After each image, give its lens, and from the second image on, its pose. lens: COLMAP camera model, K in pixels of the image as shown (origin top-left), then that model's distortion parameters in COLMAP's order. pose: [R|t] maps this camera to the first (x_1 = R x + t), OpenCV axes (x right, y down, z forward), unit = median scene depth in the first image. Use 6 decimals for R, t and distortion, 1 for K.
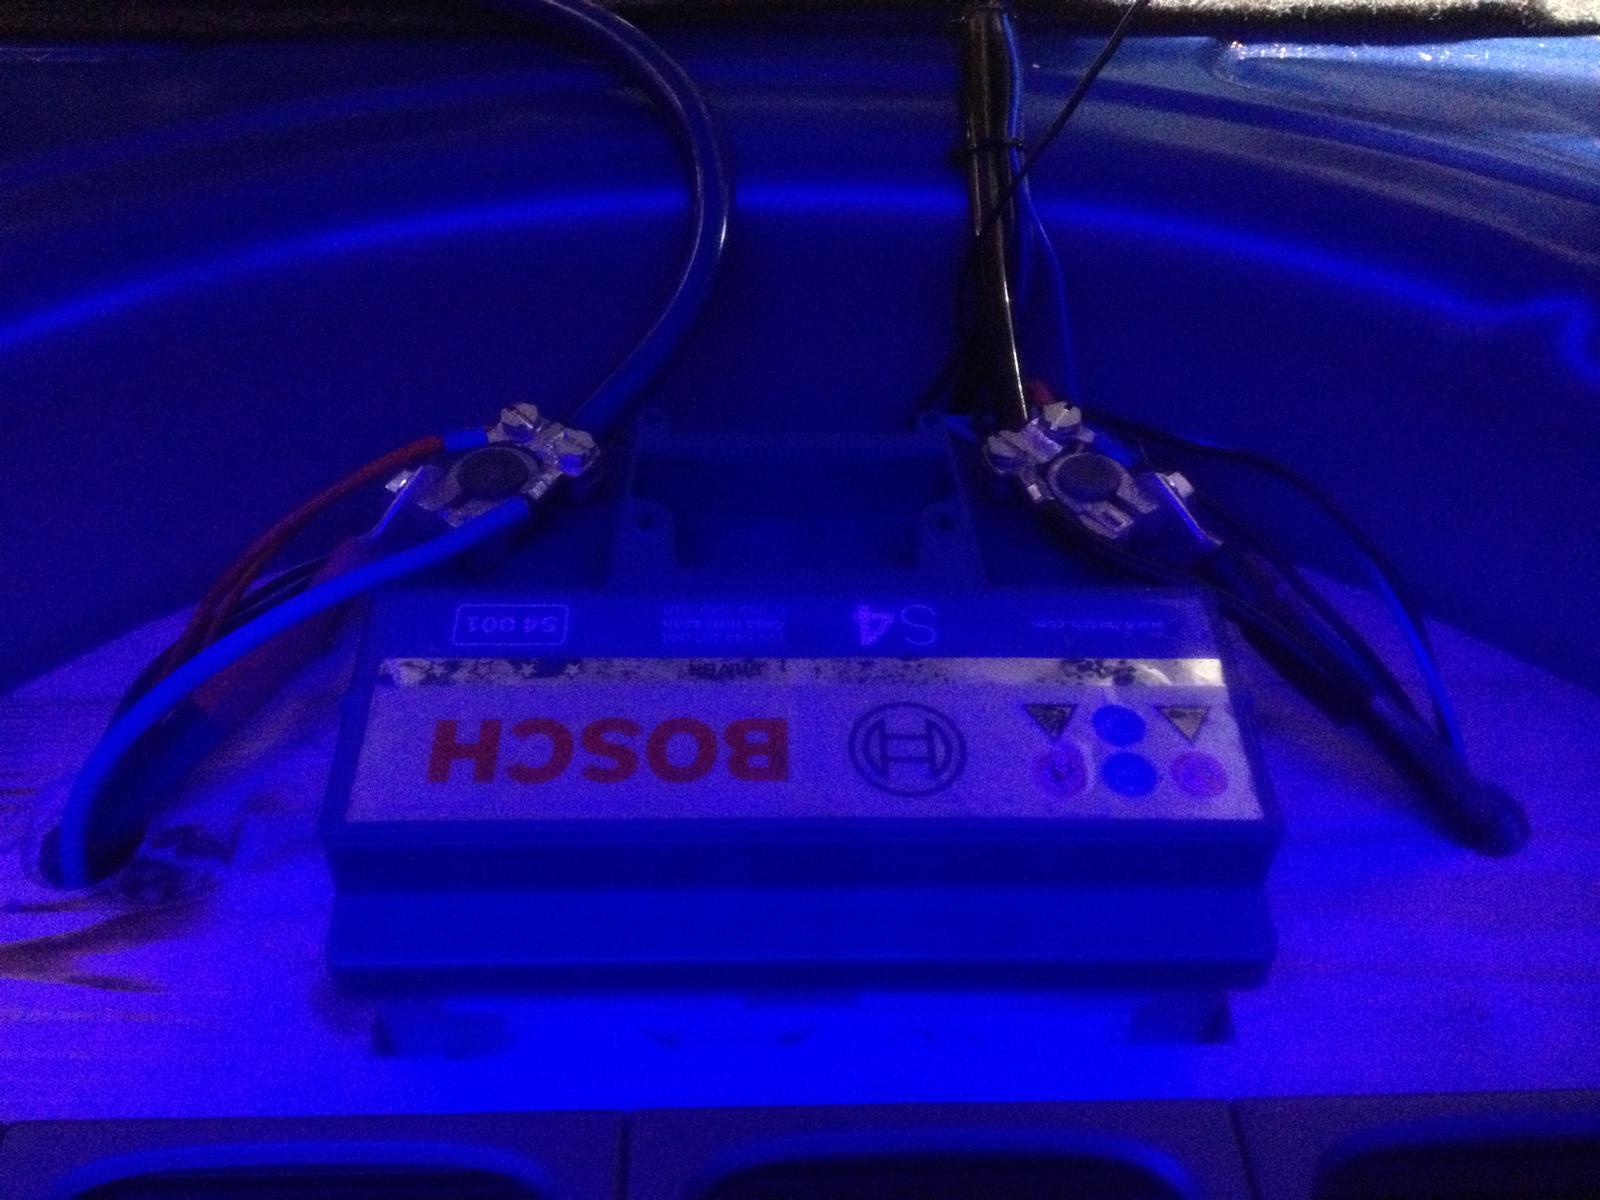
lens RADIAL K [[1490.7, 0, 800.0], [0, 1490.7, 600.0], [0, 0, 1]] dist [0.083561, -0.006154]
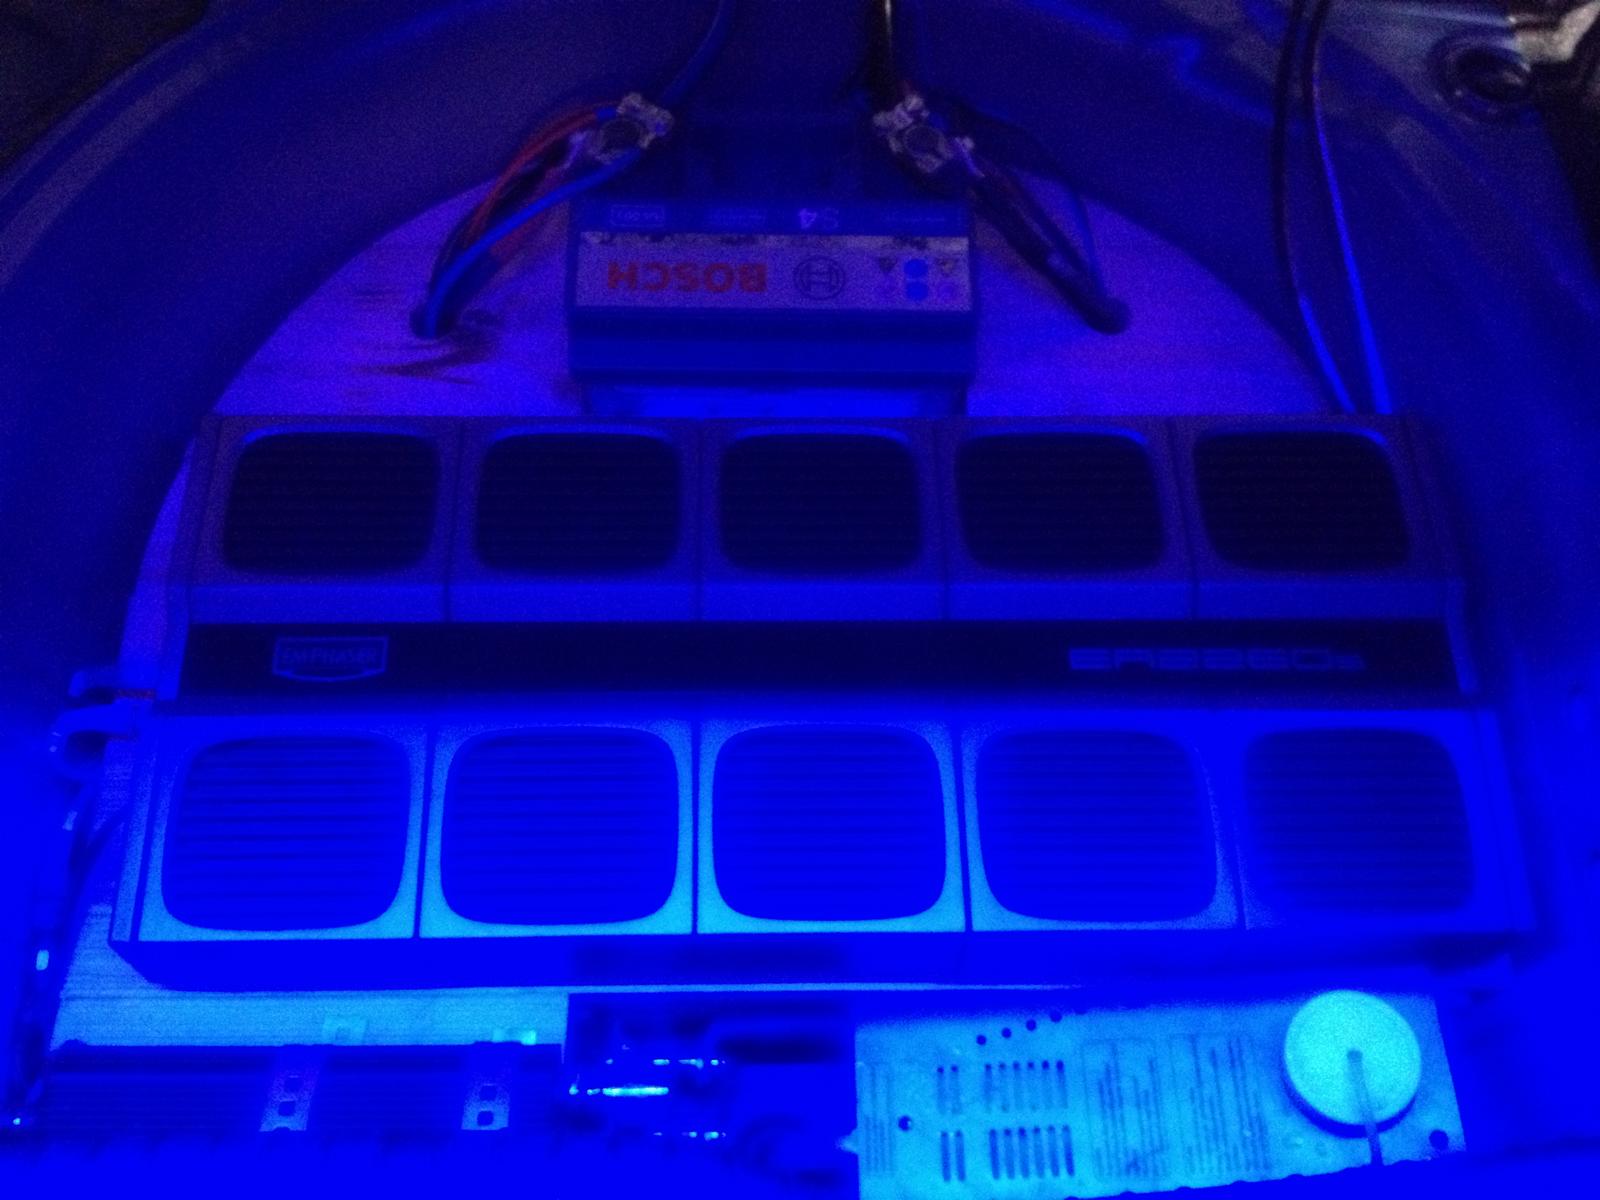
lens RADIAL K [[1490.7, 0, 800.0], [0, 1490.7, 600.0], [0, 0, 1]] dist [0.083561, -0.006154]
pose [[0.999840, 0.016009, -0.007934, 0.063325], [-0.012917, 0.954449, 0.298094, -0.101037], [0.012345, -0.297944, 0.954504, -1.196663]]
